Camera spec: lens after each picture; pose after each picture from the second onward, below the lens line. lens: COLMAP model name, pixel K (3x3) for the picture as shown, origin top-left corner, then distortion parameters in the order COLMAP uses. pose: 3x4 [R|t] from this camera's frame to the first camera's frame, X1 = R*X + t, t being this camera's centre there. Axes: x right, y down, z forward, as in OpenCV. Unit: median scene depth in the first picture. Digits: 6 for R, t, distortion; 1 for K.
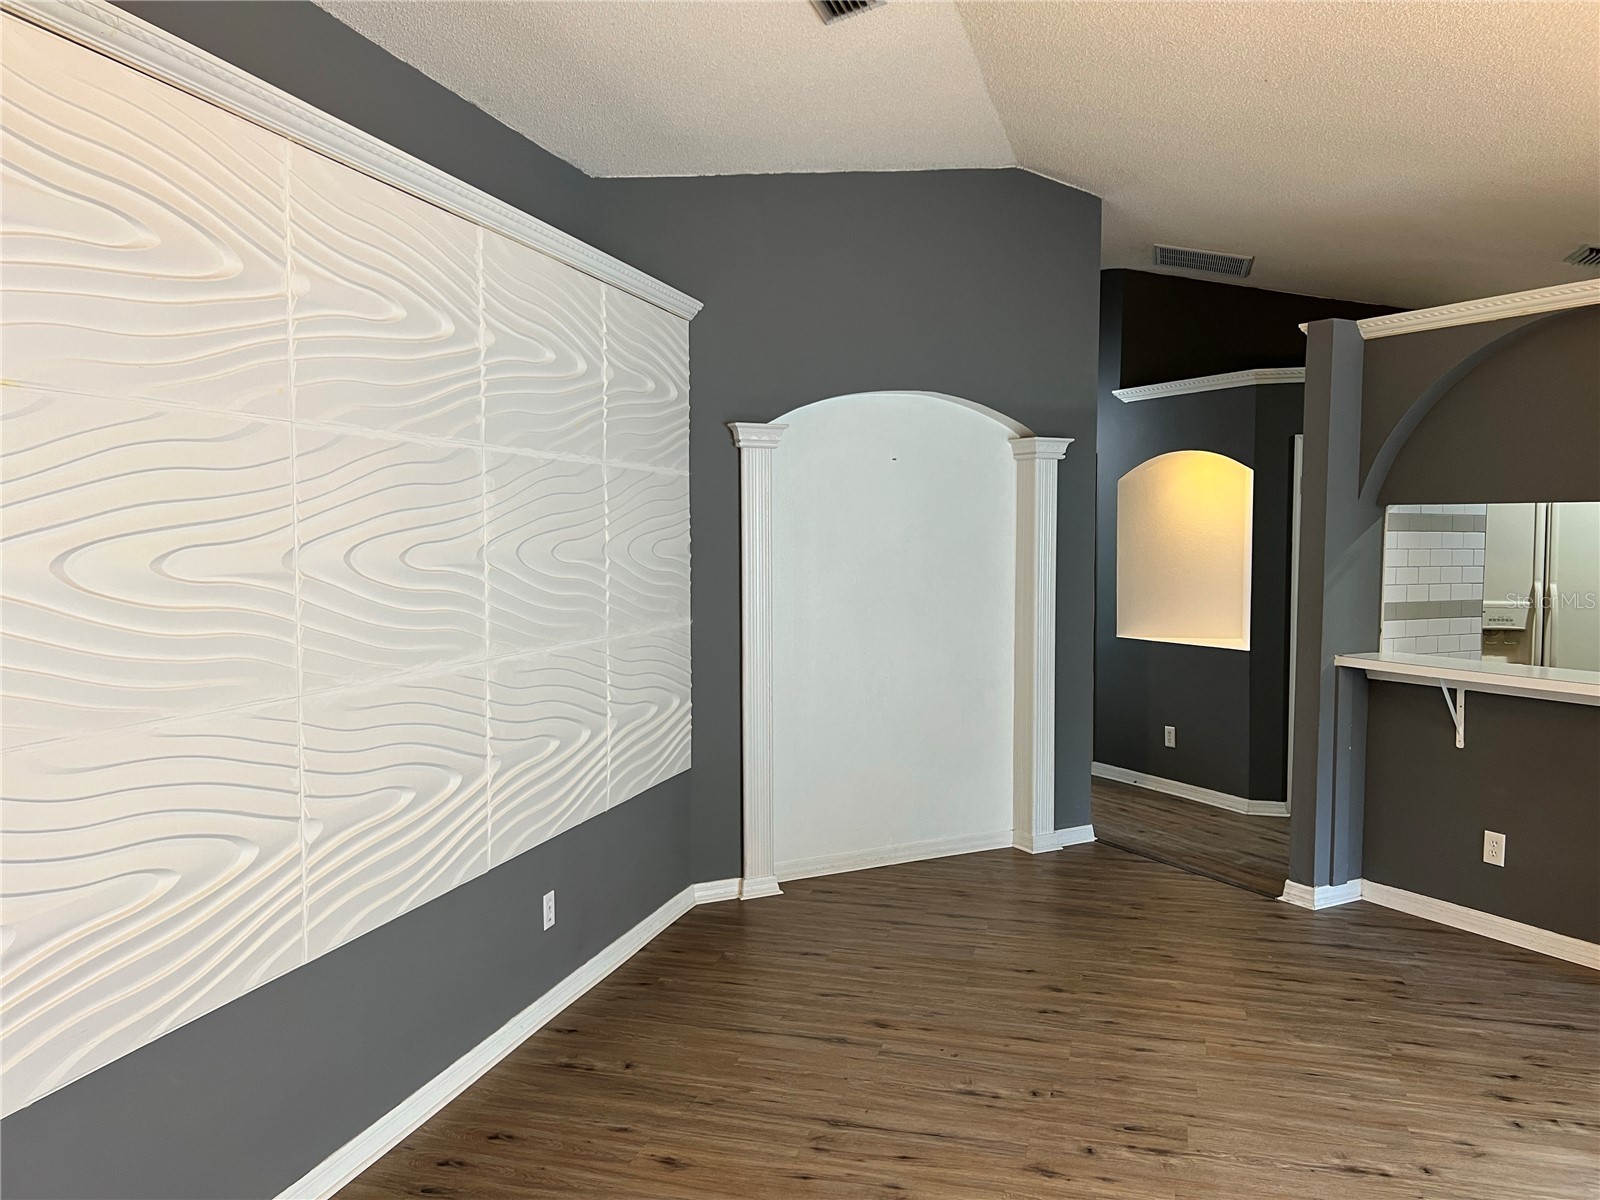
lens RADIAL K [[1202.6, 0, 801.2], [0, 1202.6, 609.2], [0, 0, 1]] dist [0.055185, -0.063530]
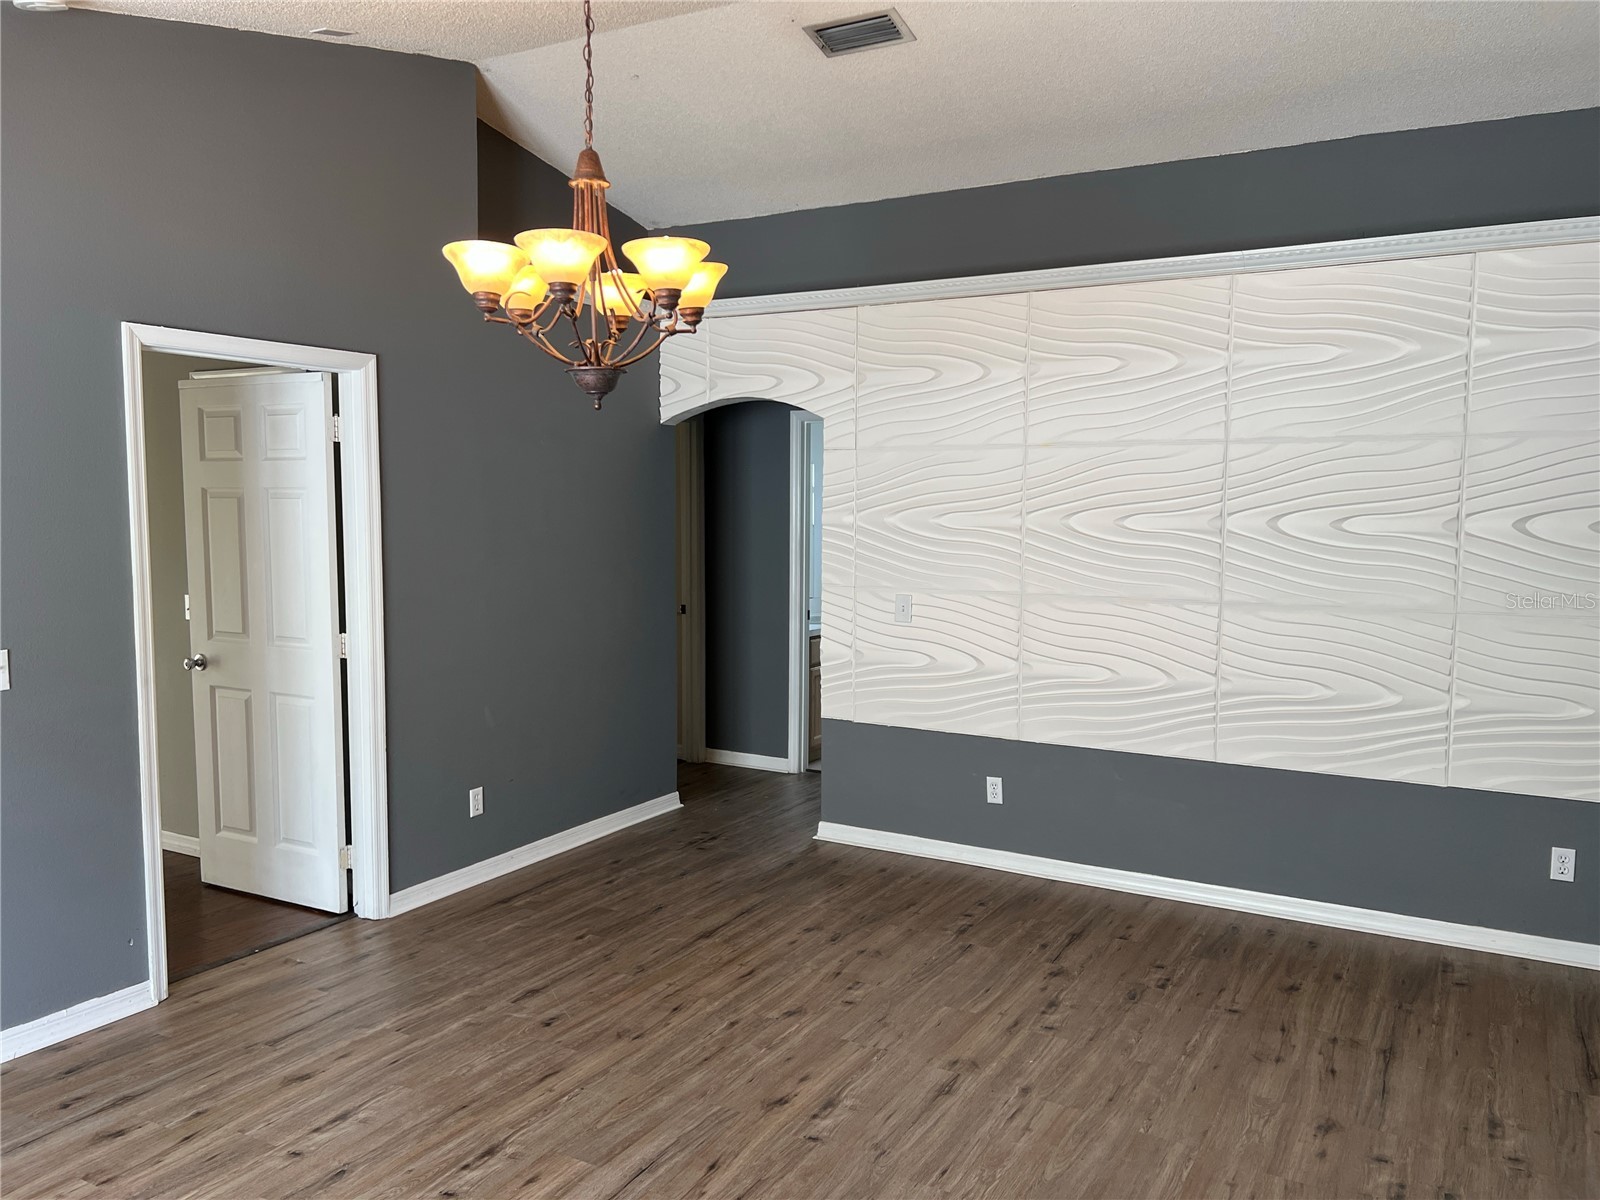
lens RADIAL K [[1202.6, 0, 813.1], [0, 1202.6, 608.6], [0, 0, 1]] dist [0.055185, -0.063530]
pose [[-0.227805, 0.085703, -0.969928, 0.783167], [-0.065272, 0.992534, 0.103031, -0.033188], [0.971517, 0.086780, -0.220510, 0.472086]]
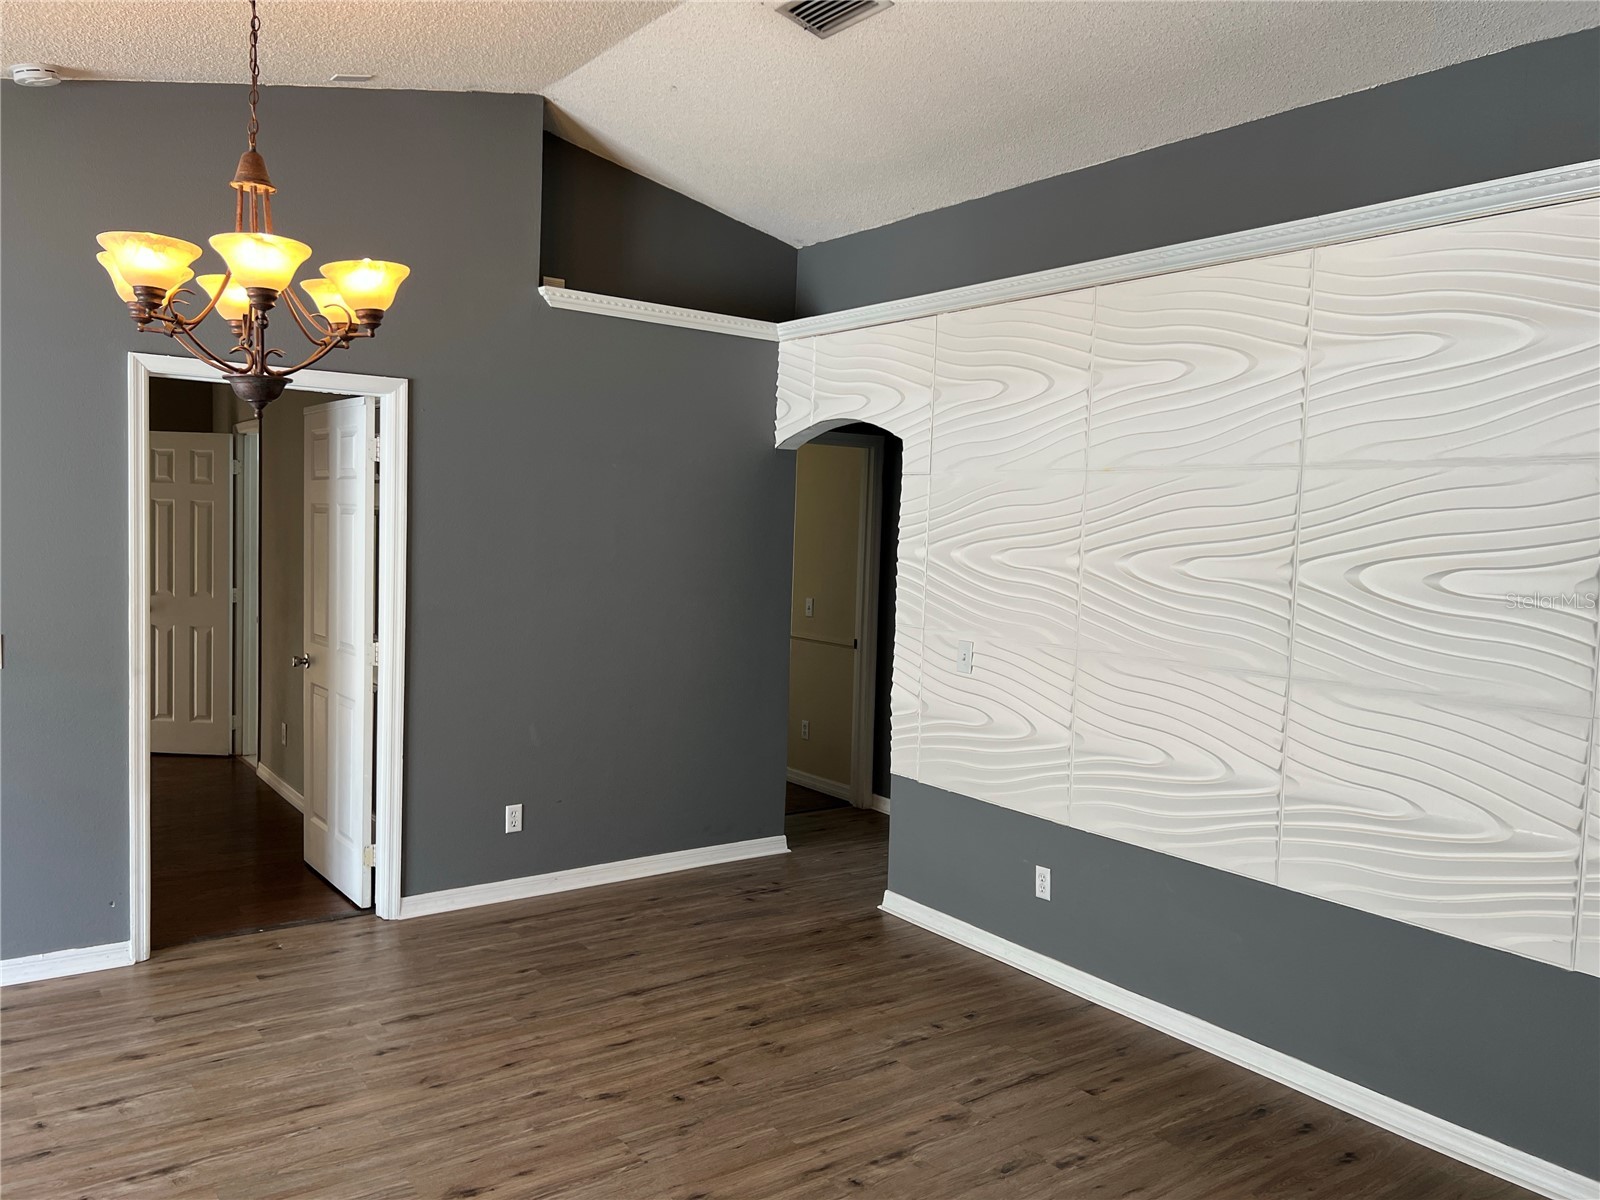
lens RADIAL K [[1202.6, 0, 808.0], [0, 1202.6, 602.7], [0, 0, 1]] dist [0.055185, -0.063530]
pose [[-0.605124, 0.030375, -0.795552, 0.530046], [-0.082519, 0.991497, 0.100623, -0.054721], [0.791843, 0.126537, -0.597472, 0.780979]]
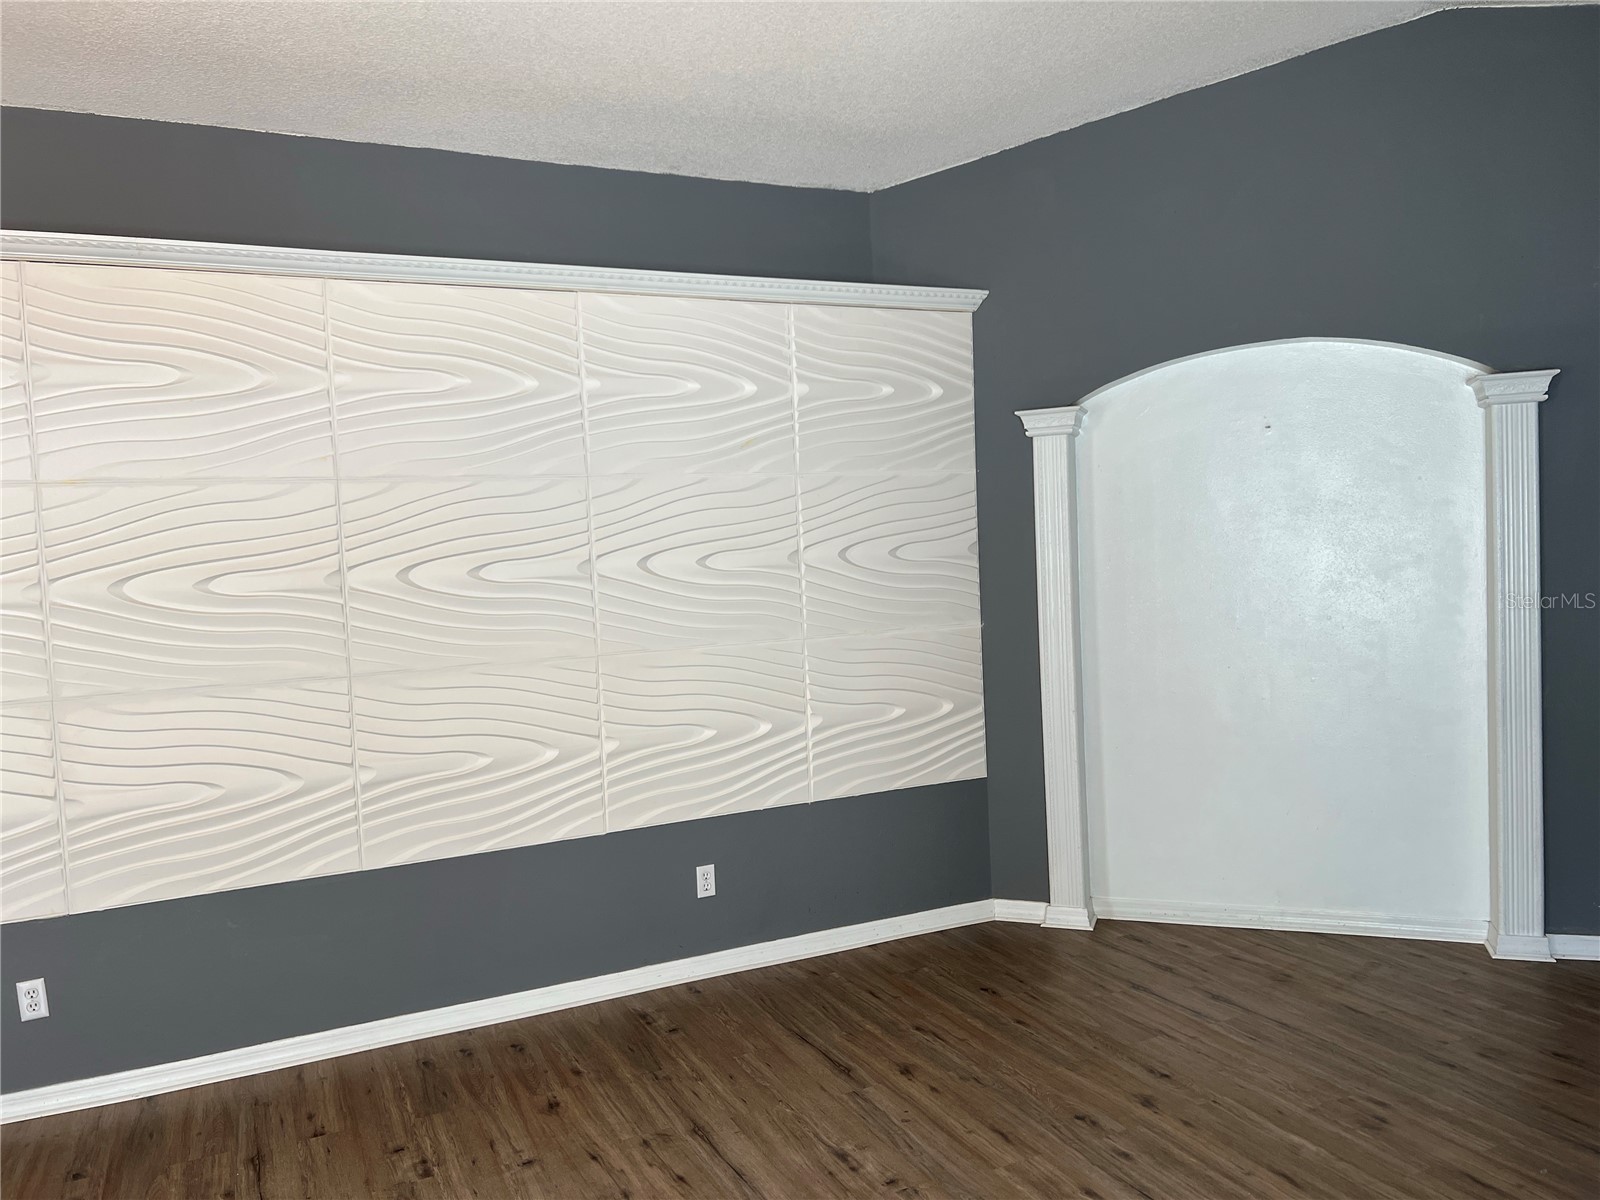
lens RADIAL K [[1202.6, 0, 806.4], [0, 1202.6, 609.3], [0, 0, 1]] dist [0.055185, -0.063530]
pose [[0.667952, 0.012923, -0.744092, 0.556763], [-0.003894, 0.999896, 0.013870, -0.015255], [0.744194, -0.006367, 0.667933, 0.266130]]
